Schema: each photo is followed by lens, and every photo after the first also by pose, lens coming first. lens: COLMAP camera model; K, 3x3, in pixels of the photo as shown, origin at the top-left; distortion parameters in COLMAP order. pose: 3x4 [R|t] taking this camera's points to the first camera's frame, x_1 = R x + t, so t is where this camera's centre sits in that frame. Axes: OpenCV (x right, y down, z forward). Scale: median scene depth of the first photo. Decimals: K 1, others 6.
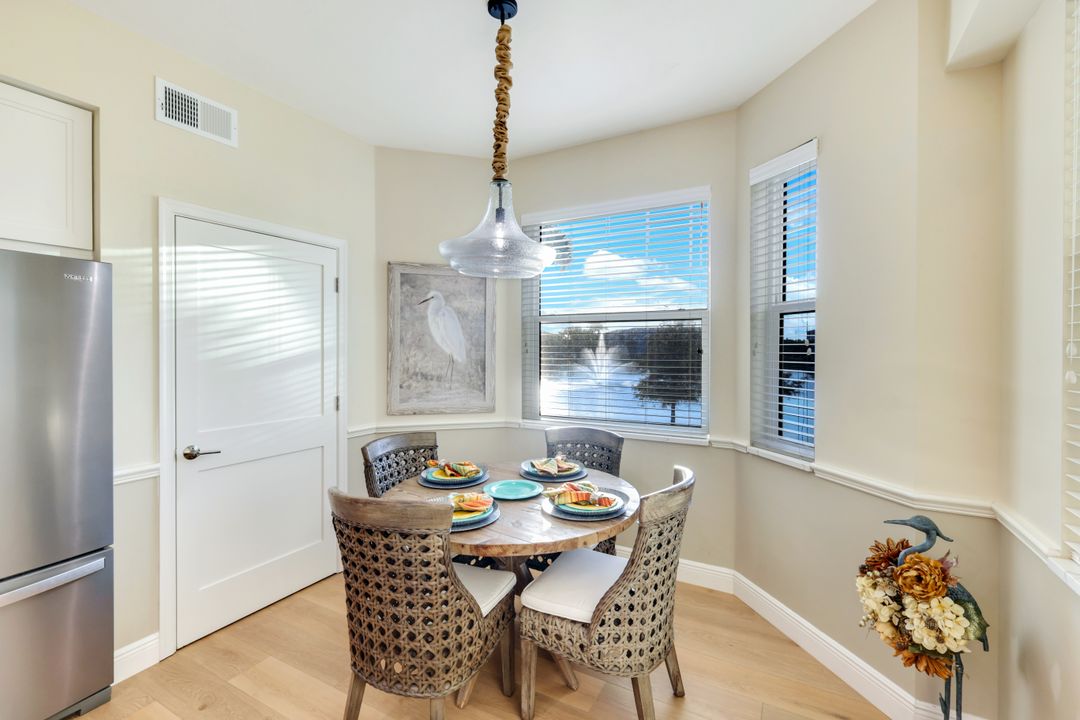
lens RADIAL K [[477.1, 0, 533.6], [0, 477.1, 355.7], [0, 0, 1]] dist [0.004889, 0.001688]
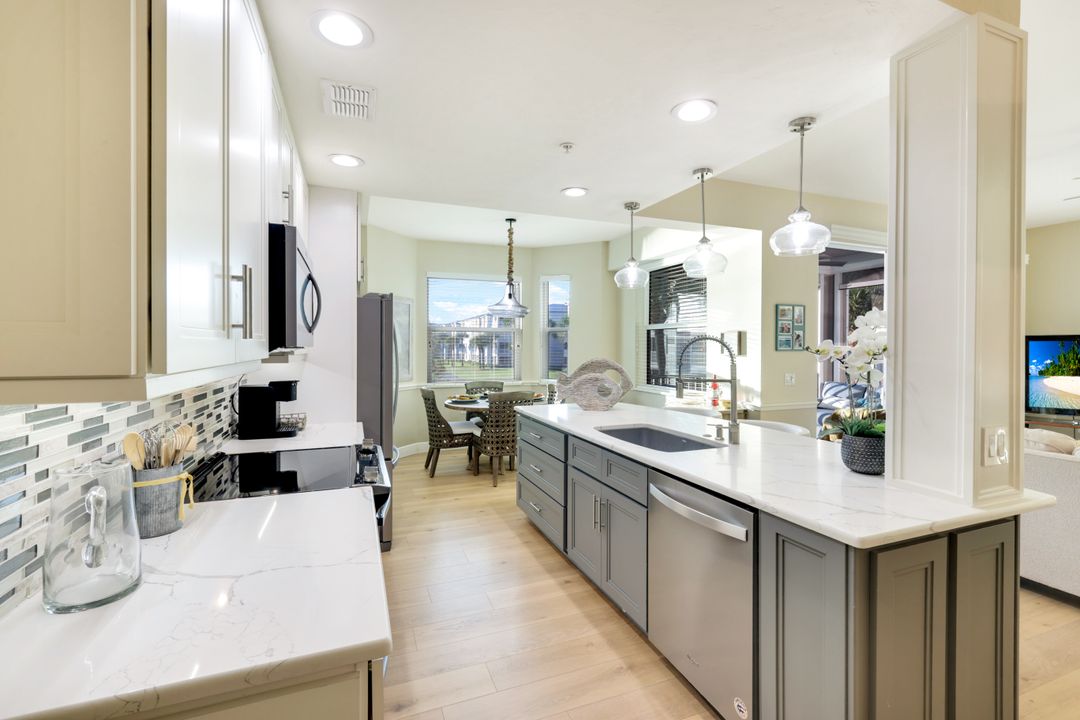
lens RADIAL K [[477.1, 0, 531.5], [0, 477.1, 348.5], [0, 0, 1]] dist [0.004889, 0.001688]
pose [[0.644285, -0.007312, 0.764750, -1.245293], [0.011204, 0.999937, 0.000121, 0.004716], [-0.764703, 0.008491, 0.644327, -0.507673]]
